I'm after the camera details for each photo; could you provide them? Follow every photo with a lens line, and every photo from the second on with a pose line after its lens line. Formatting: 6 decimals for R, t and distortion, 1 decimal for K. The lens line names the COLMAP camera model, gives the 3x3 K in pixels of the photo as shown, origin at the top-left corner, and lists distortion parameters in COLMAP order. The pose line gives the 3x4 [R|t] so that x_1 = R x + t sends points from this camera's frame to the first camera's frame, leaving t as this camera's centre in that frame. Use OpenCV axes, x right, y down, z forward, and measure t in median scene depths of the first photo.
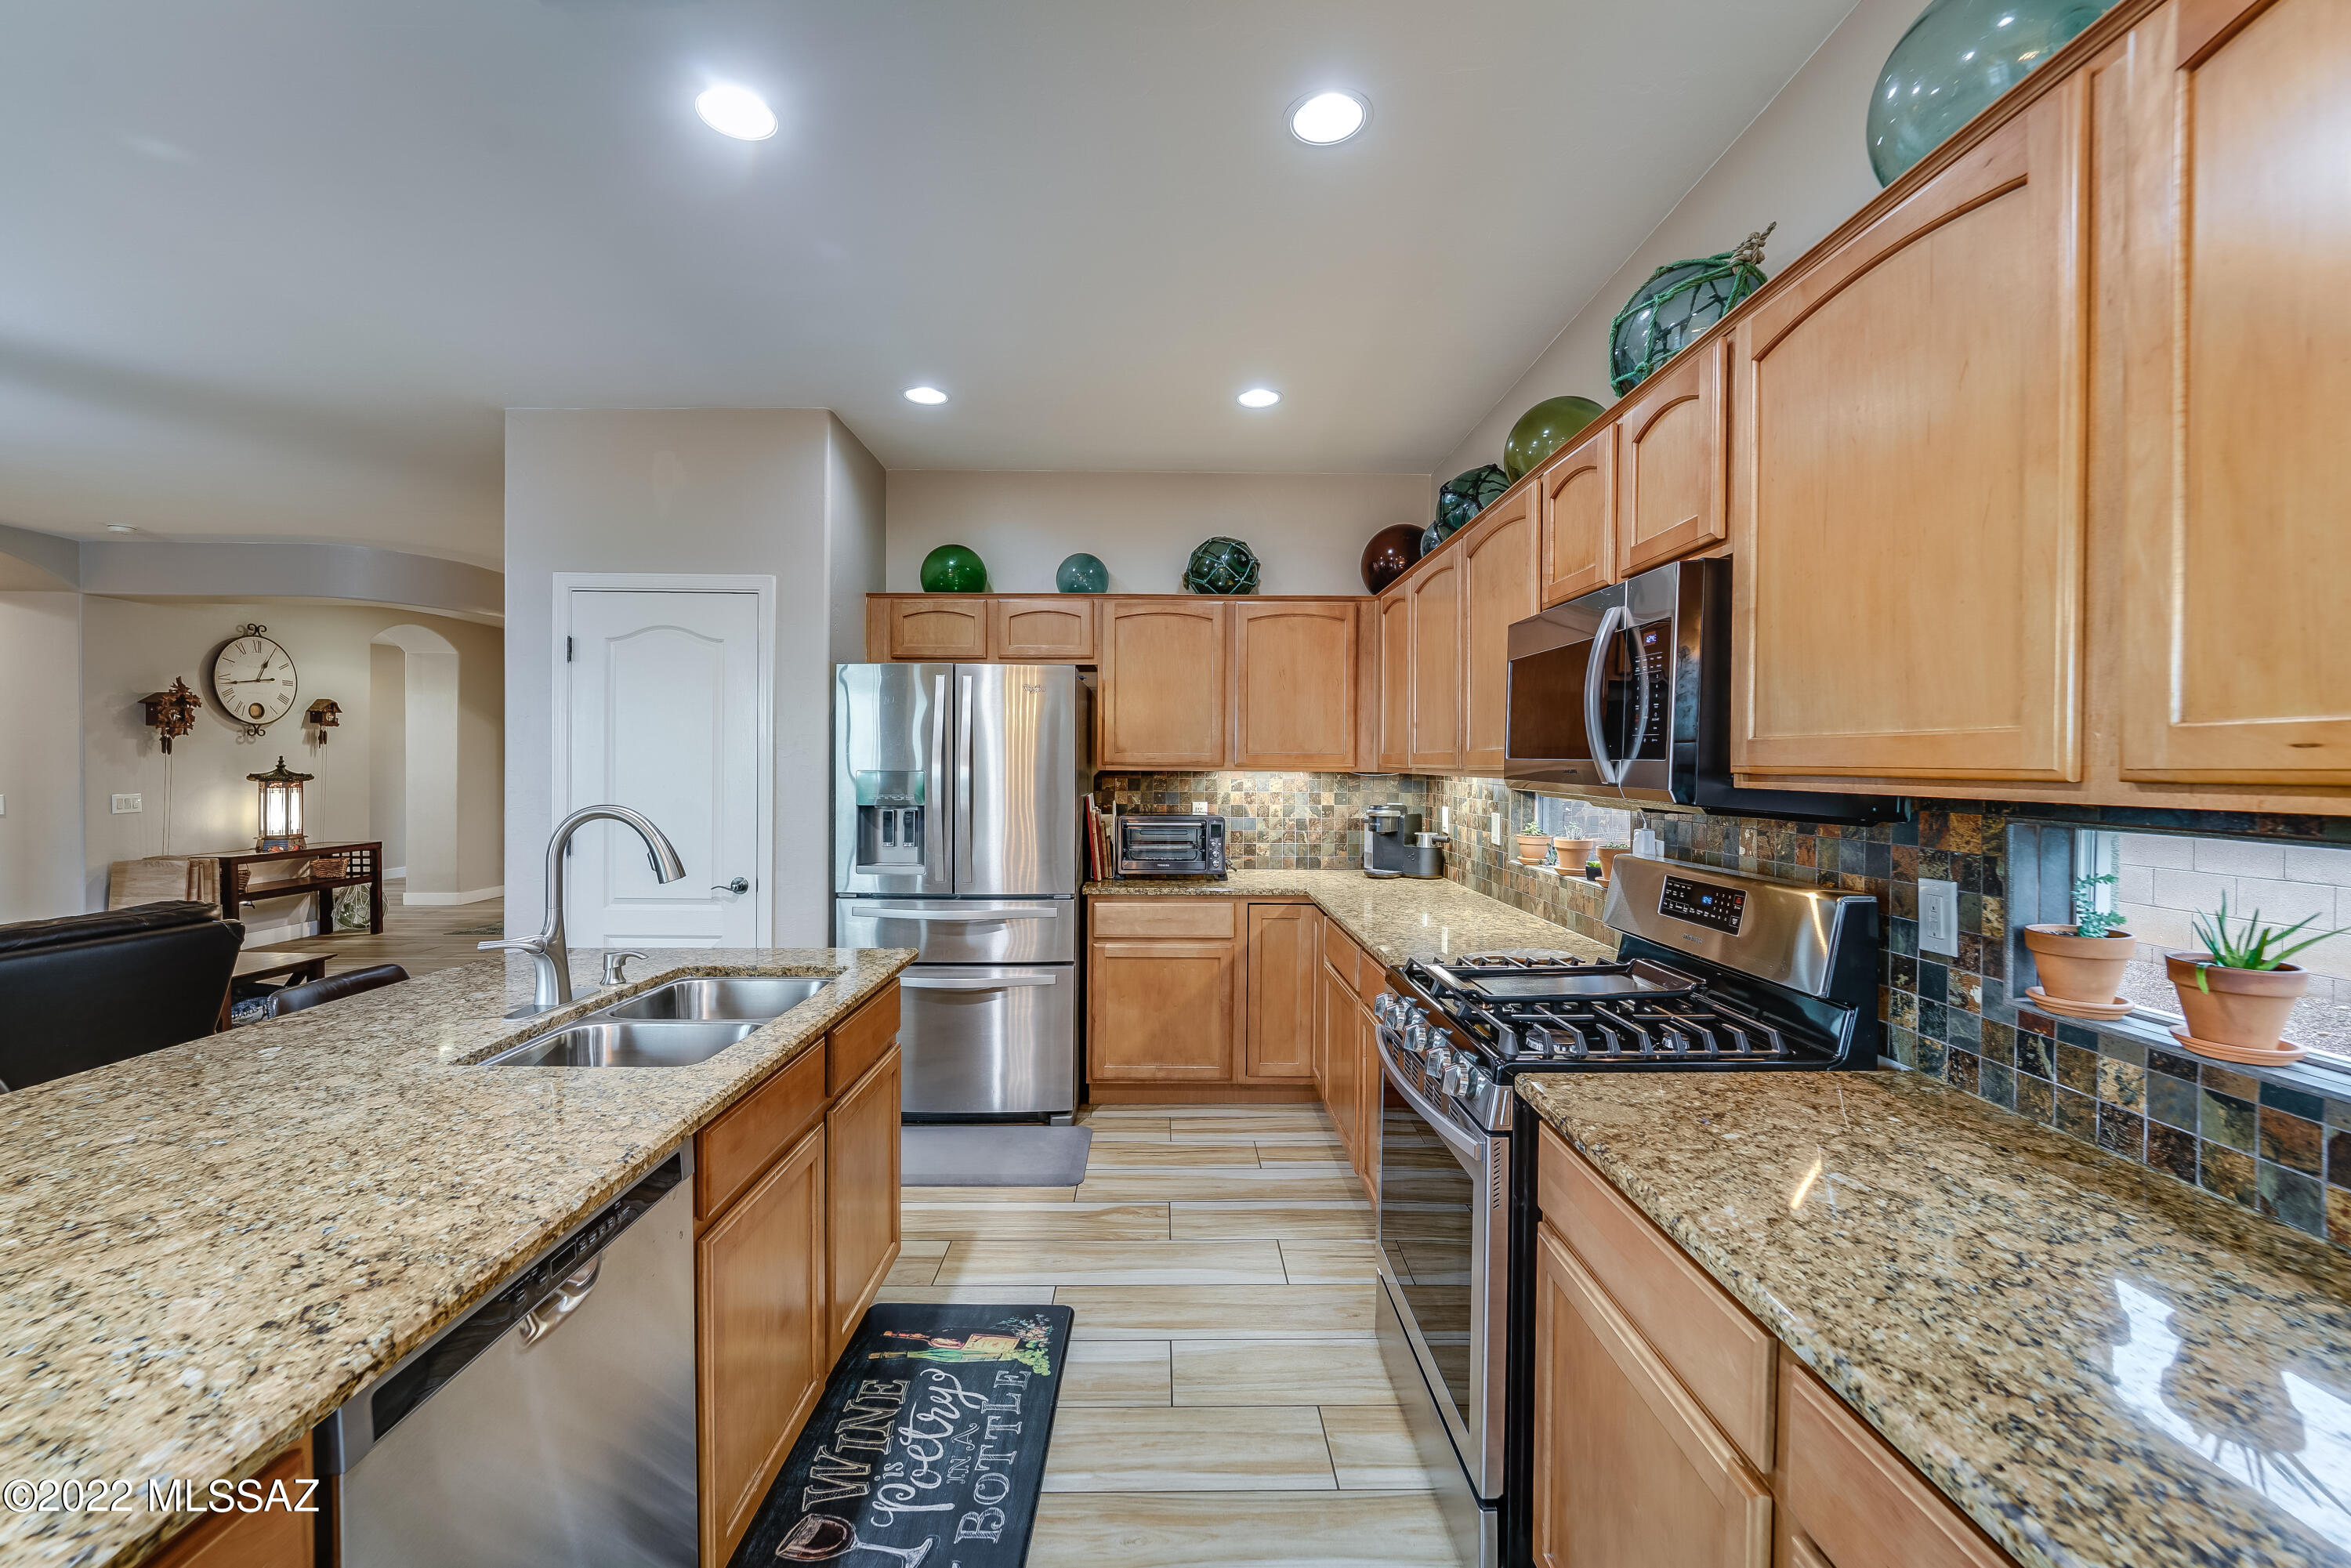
lens RADIAL K [[953.8, 0, 1173.4], [0, 953.8, 765.9], [0, 0, 1]] dist [-0.019016, -0.000317]
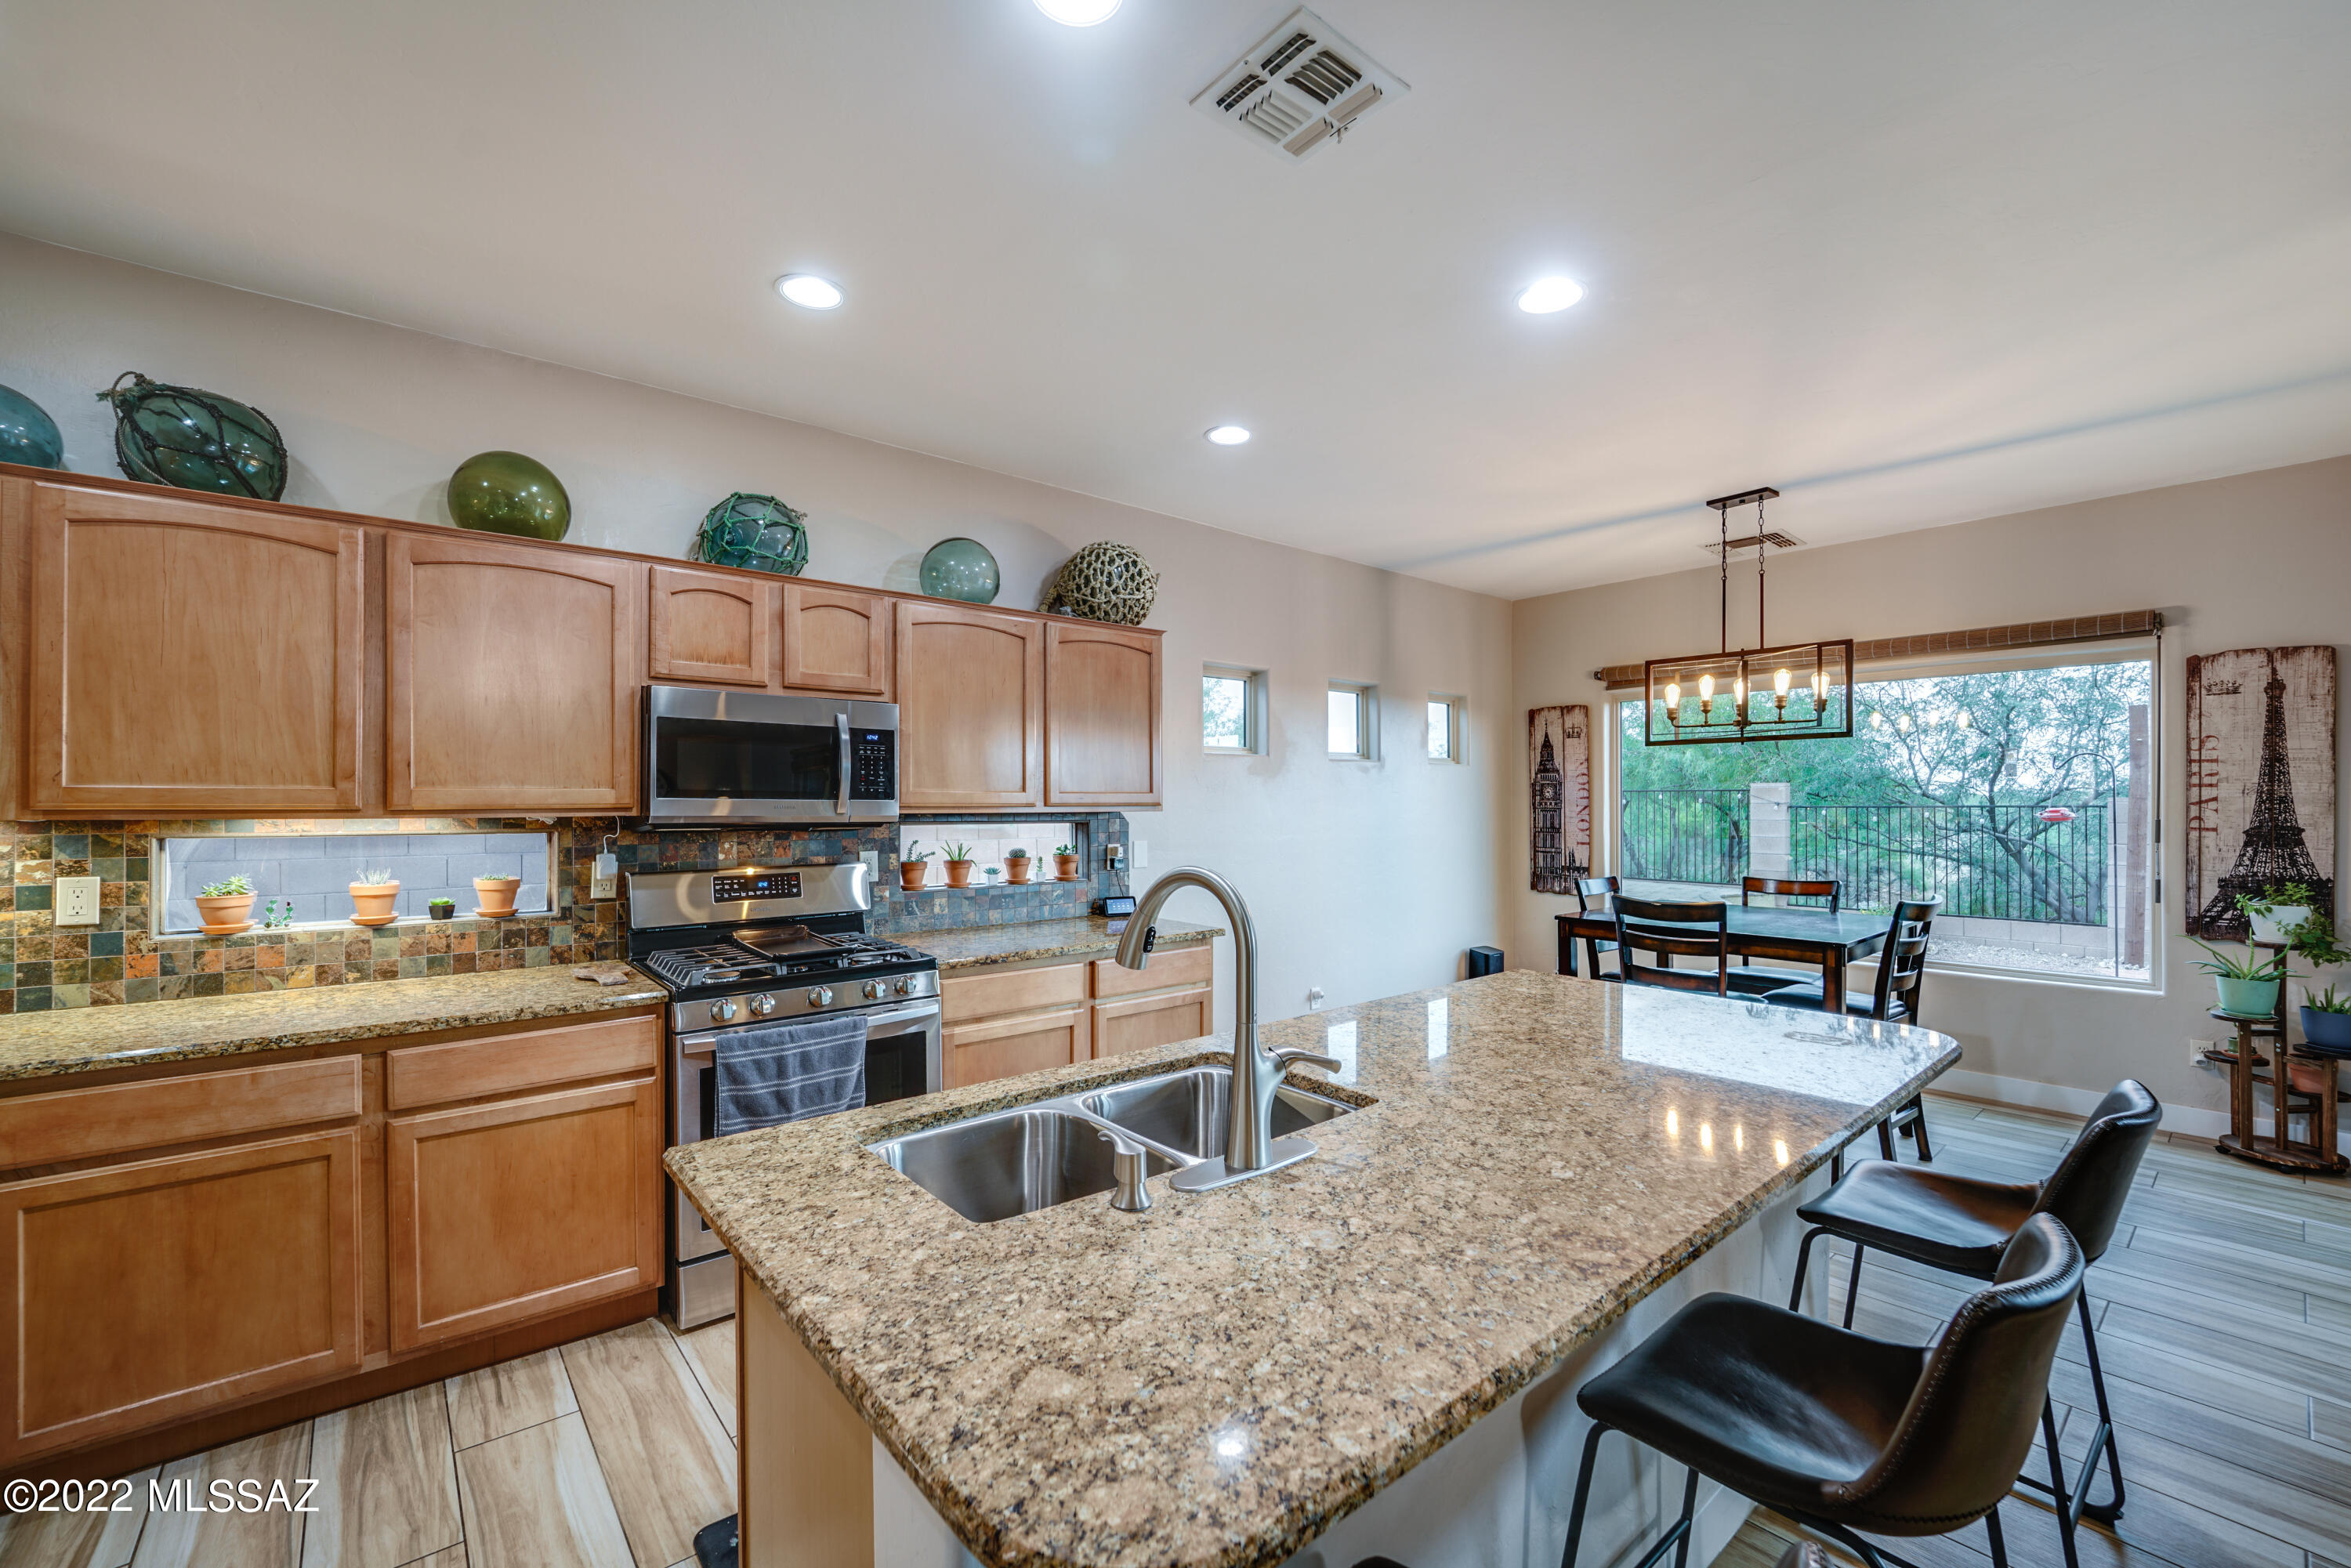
lens RADIAL K [[953.8, 0, 1154.6], [0, 953.8, 798.9], [0, 0, 1]] dist [-0.019016, -0.000317]
pose [[-0.621038, -0.000336, 0.783780, -1.485458], [0.000934, 0.999999, 0.001169, -0.011305], [-0.783780, 0.001458, -0.621037, 1.899741]]
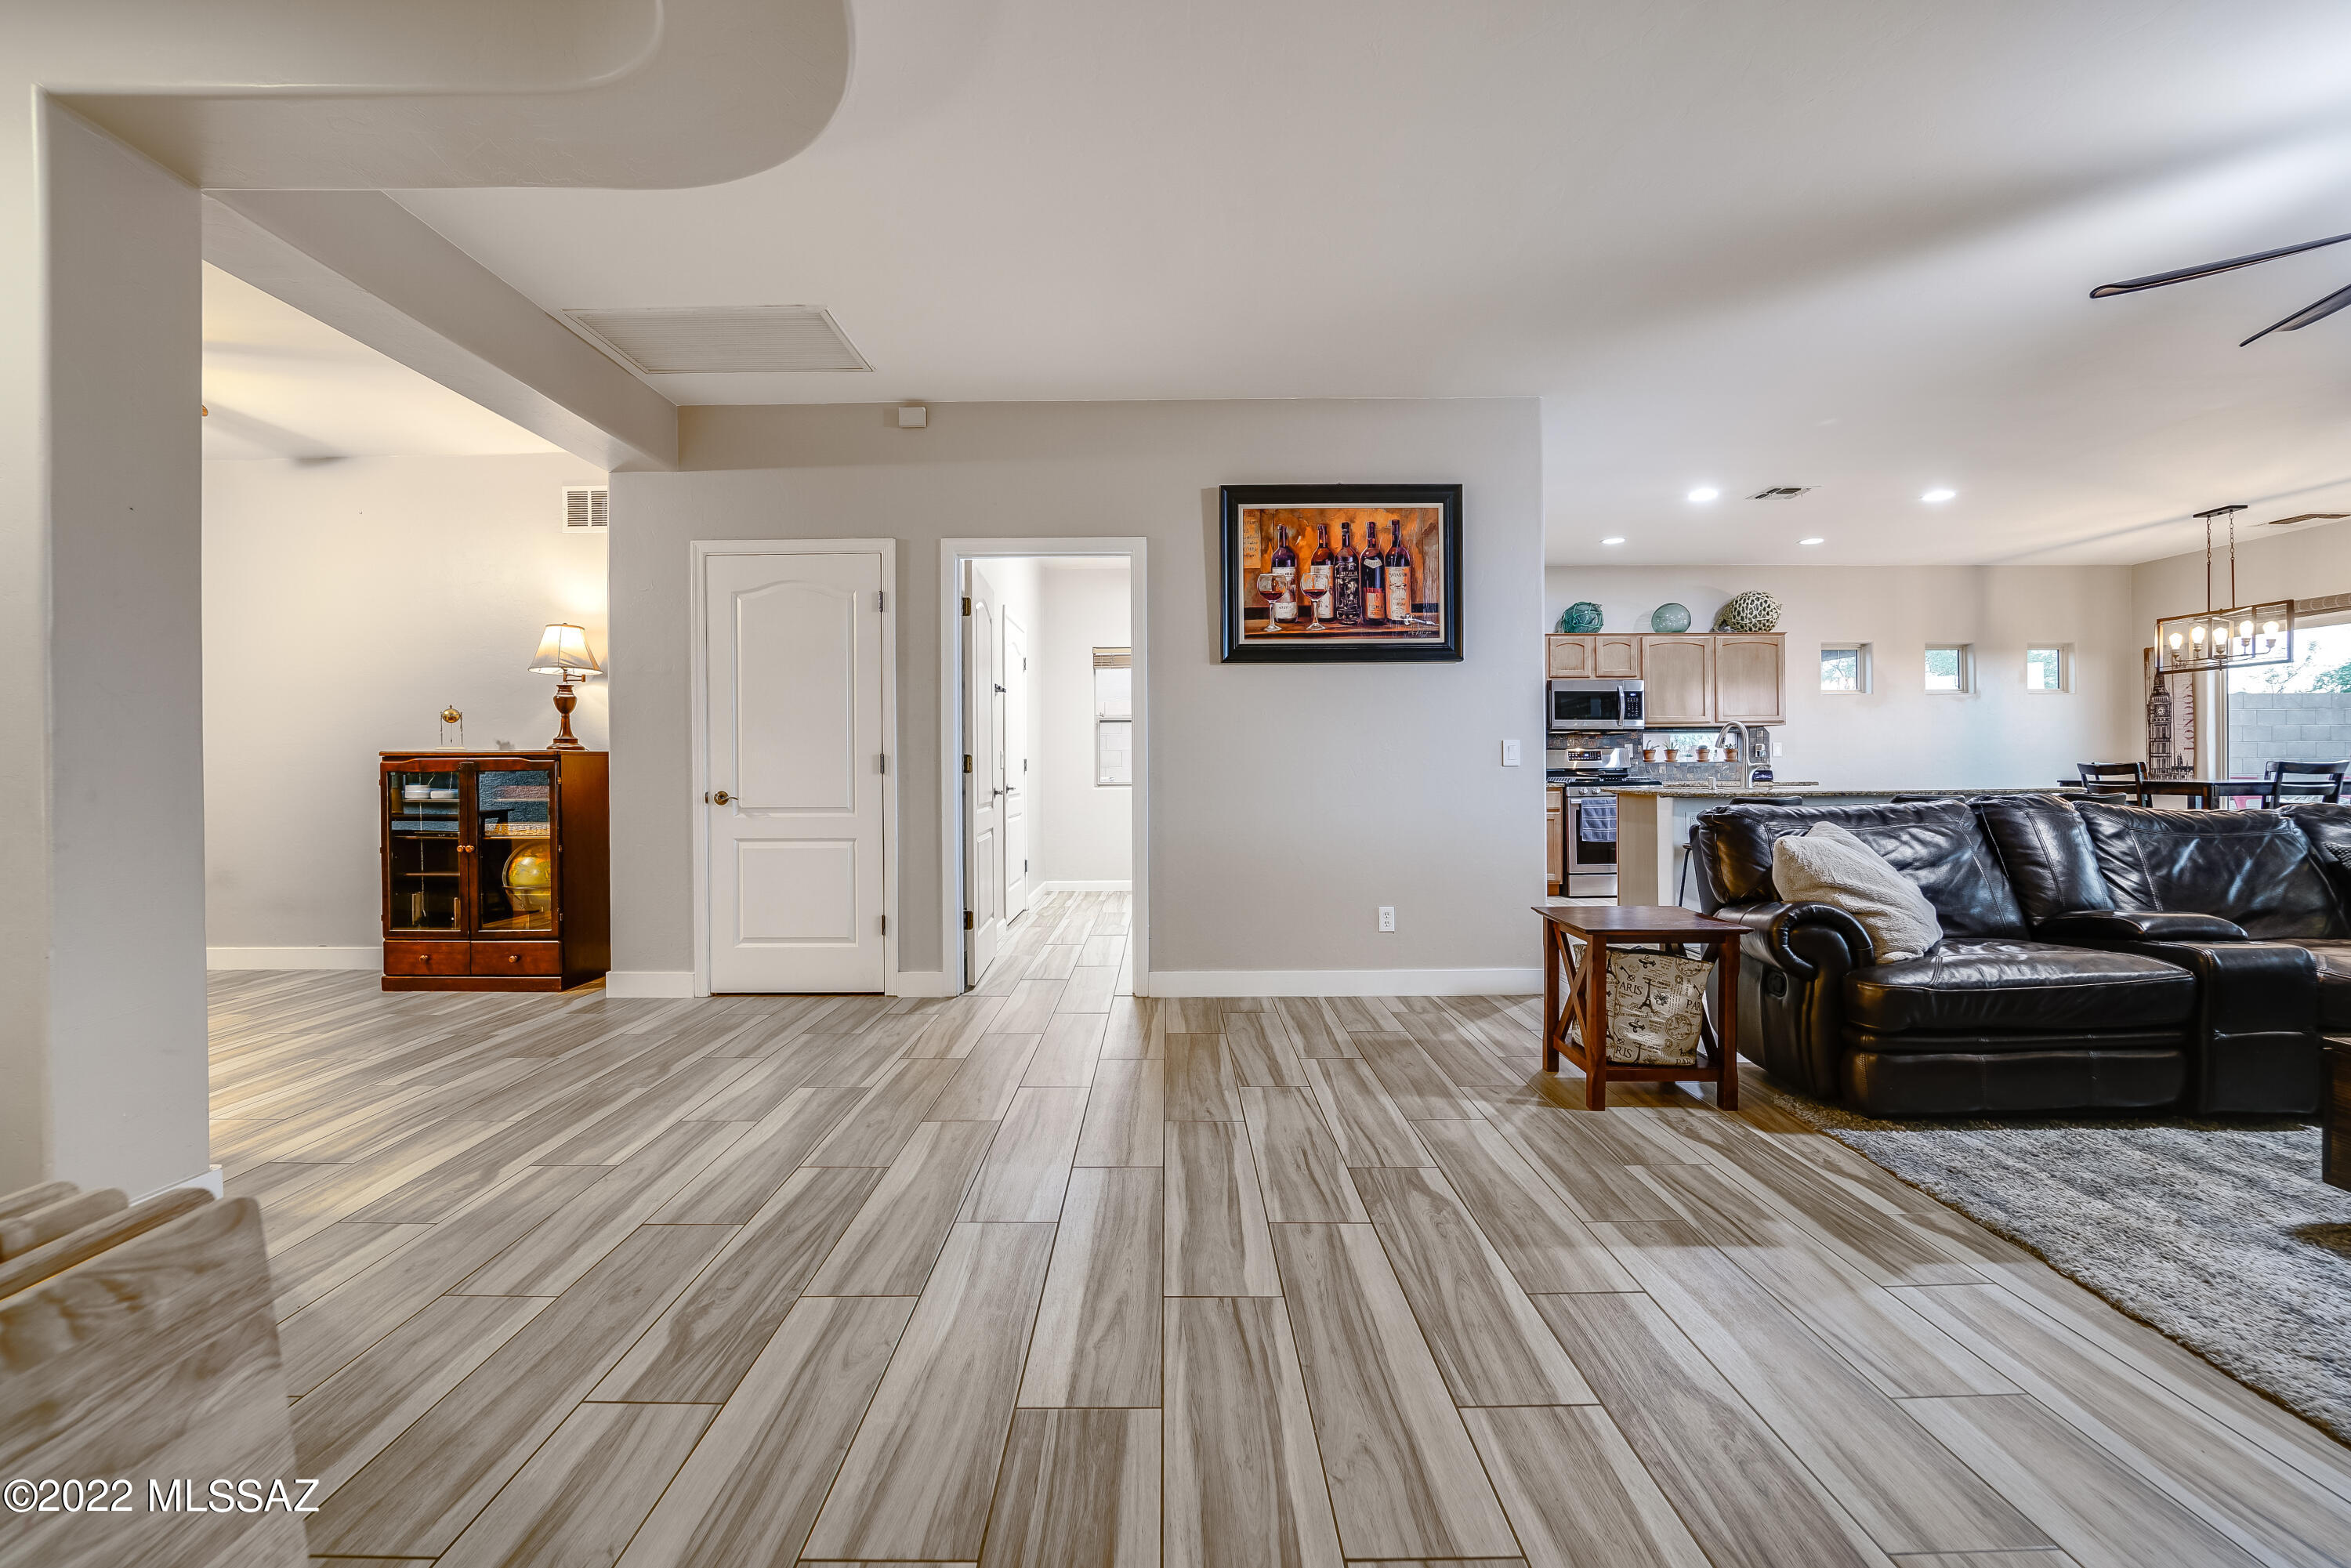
lens RADIAL K [[953.8, 0, 1179.7], [0, 953.8, 771.2], [0, 0, 1]] dist [-0.019016, -0.000317]
pose [[0.009361, -0.009223, 0.999914, -4.694070], [0.011505, 0.999892, 0.009115, 0.197959], [-0.999890, 0.011419, 0.009466, 3.528625]]
